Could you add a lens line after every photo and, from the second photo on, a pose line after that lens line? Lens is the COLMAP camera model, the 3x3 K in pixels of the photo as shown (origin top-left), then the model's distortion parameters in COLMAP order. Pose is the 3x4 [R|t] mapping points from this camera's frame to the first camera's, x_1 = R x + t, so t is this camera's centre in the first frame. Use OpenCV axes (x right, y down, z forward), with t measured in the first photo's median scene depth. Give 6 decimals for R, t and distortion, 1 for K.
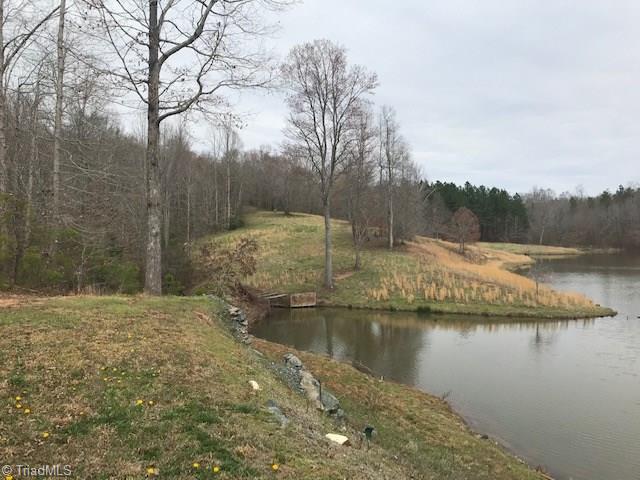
lens RADIAL K [[518.1, 0, 318.5], [0, 518.1, 242.1], [0, 0, 1]] dist [0.019886, -0.012199]
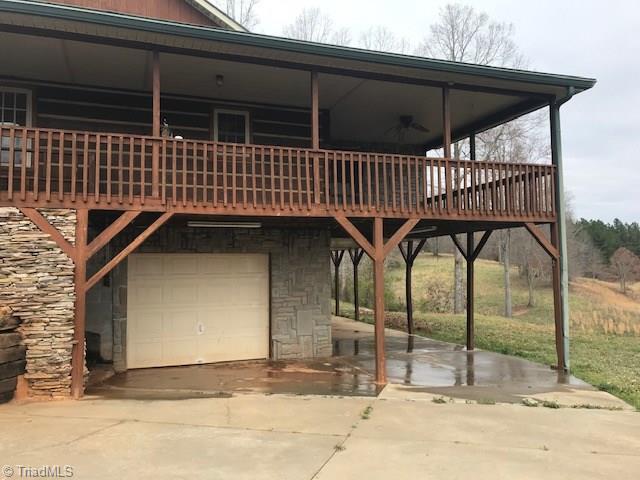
lens RADIAL K [[518.1, 0, 318.5], [0, 518.1, 242.1], [0, 0, 1]] dist [0.019886, -0.012199]
pose [[0.973647, -0.017997, -0.227347, -0.082825], [0.001188, 0.997268, -0.073858, -0.003899], [0.228055, 0.071641, 0.971009, -0.160168]]
